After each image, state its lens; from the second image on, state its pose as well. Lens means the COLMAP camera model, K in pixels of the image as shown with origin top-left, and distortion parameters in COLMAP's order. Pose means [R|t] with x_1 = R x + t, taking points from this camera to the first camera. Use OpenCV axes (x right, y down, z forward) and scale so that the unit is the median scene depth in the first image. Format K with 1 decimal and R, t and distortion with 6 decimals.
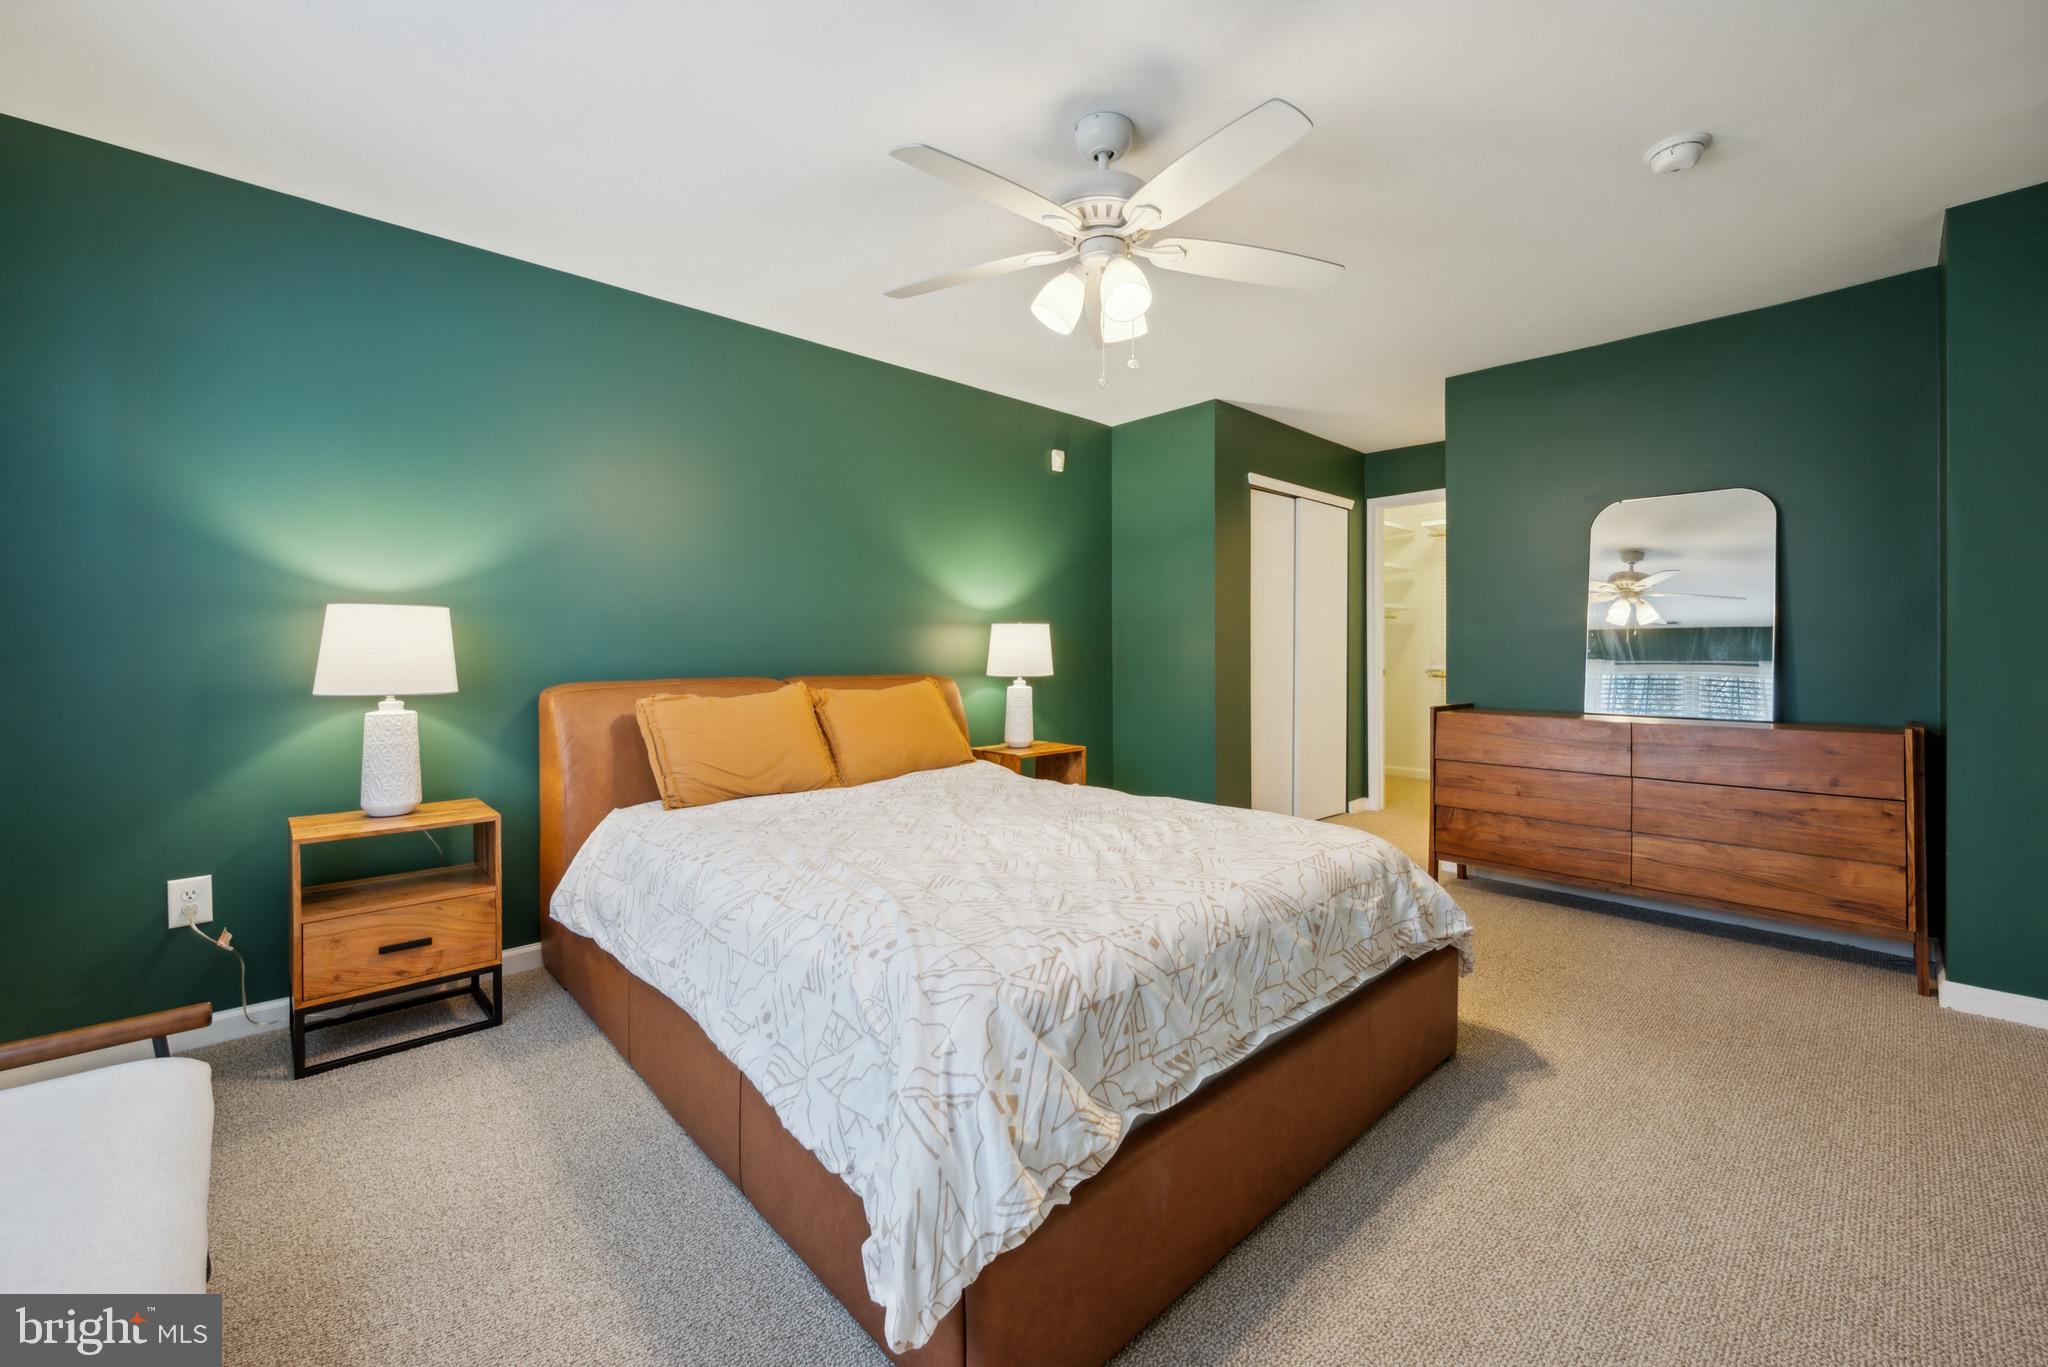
lens RADIAL K [[824.7, 0, 1052.8], [0, 824.7, 652.6], [0, 0, 1]] dist [-0.006709, -0.000580]
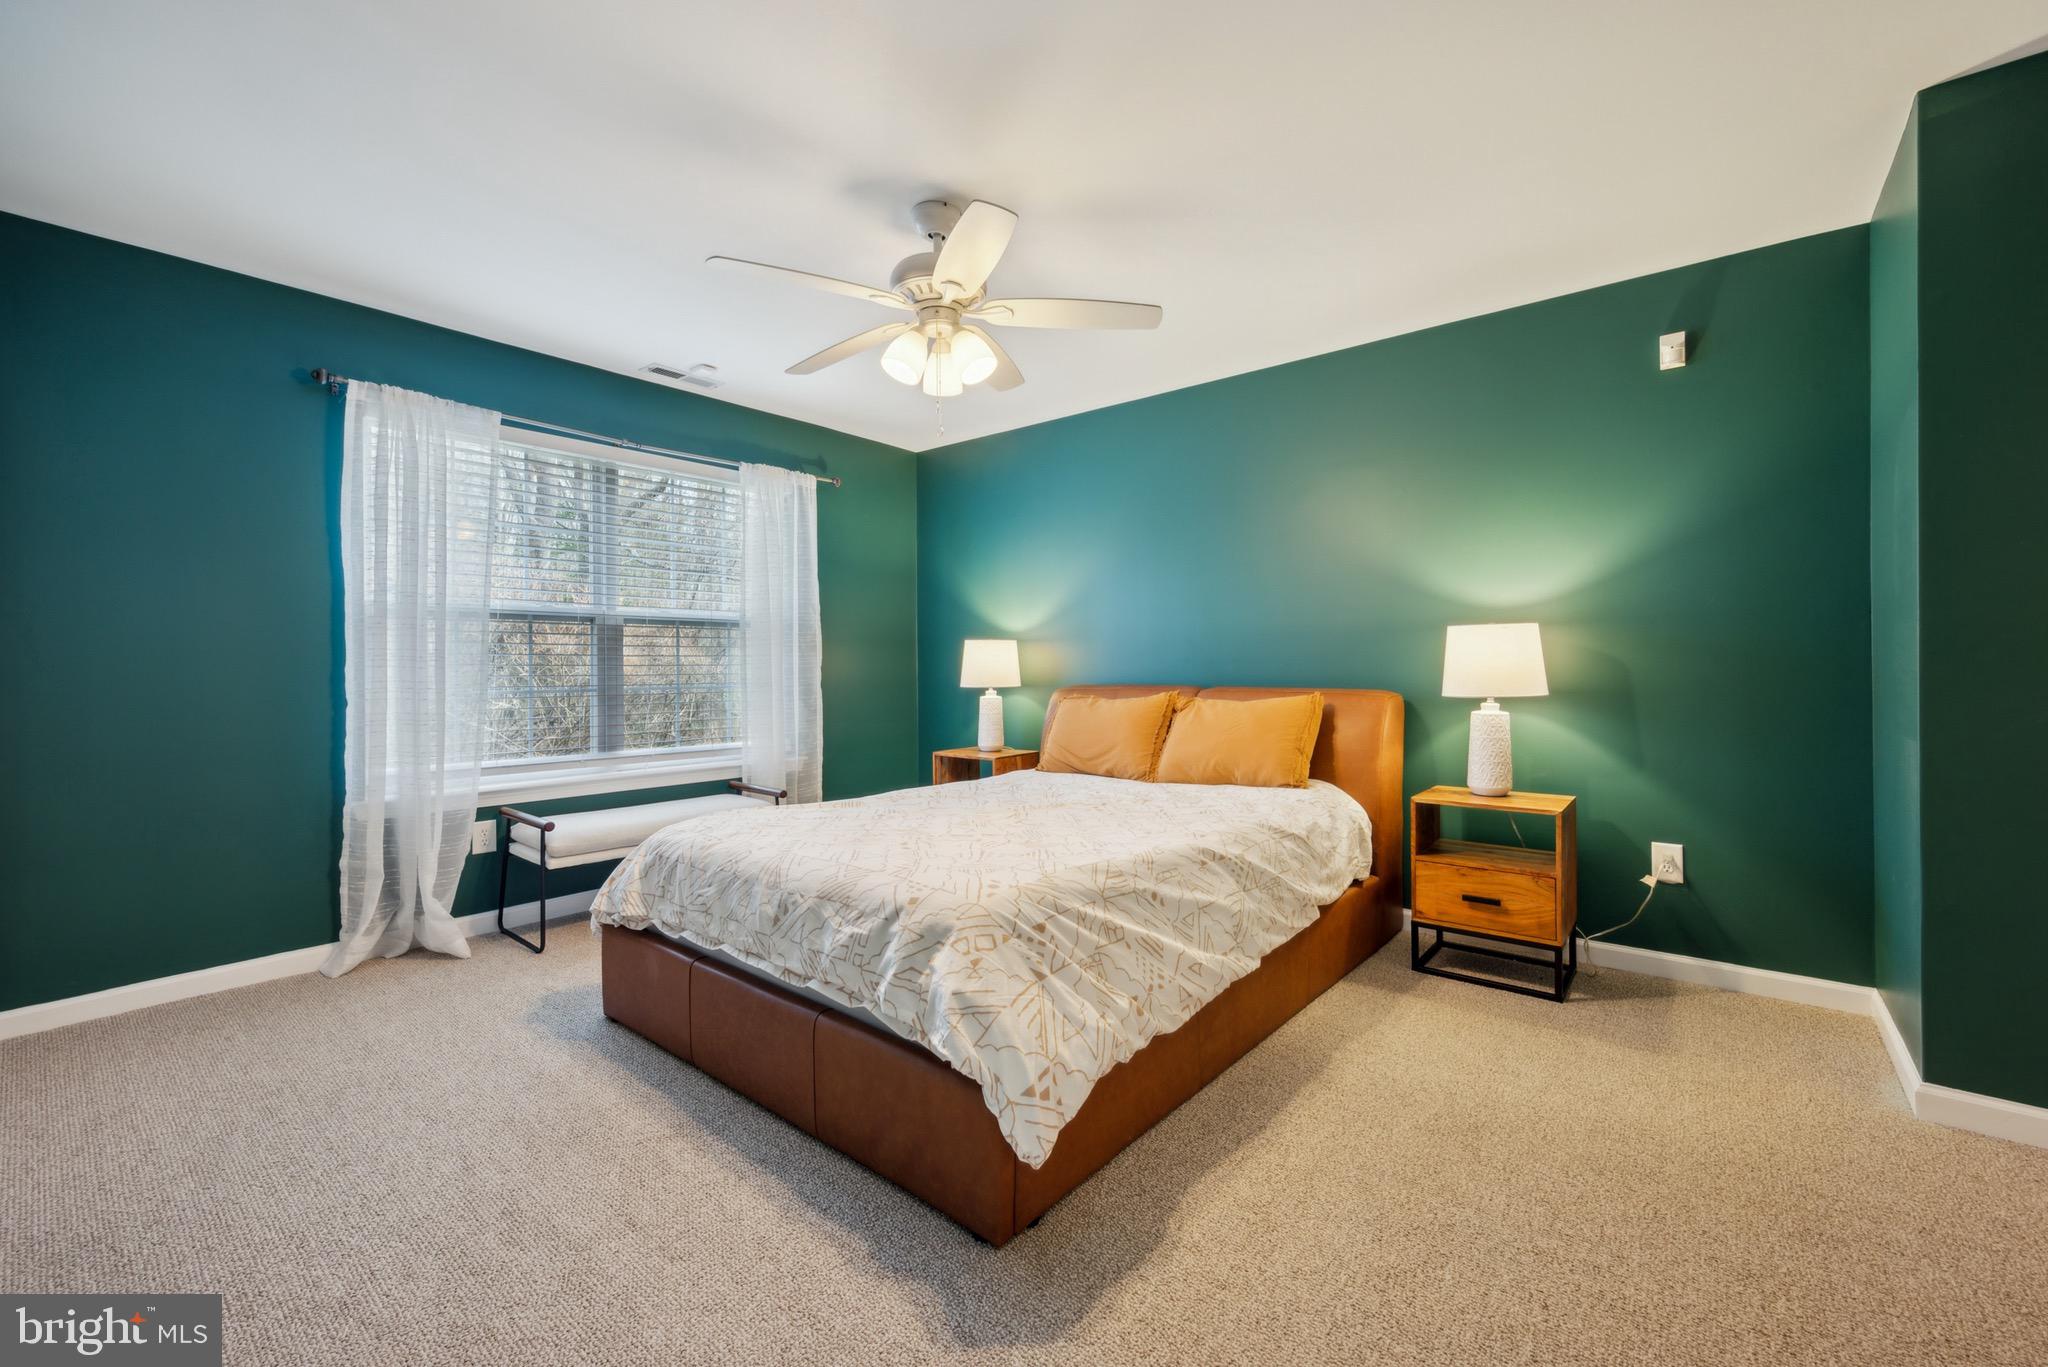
lens RADIAL K [[794.4, 0, 1107.9], [0, 794.4, 681.3], [0, 0, 1]] dist [0.000786, 0.000035]
pose [[0.150735, 0.010261, -0.988521, 0.323171], [0.015376, 0.999801, 0.012723, 0.002960], [0.988455, -0.017117, 0.150548, 0.281975]]
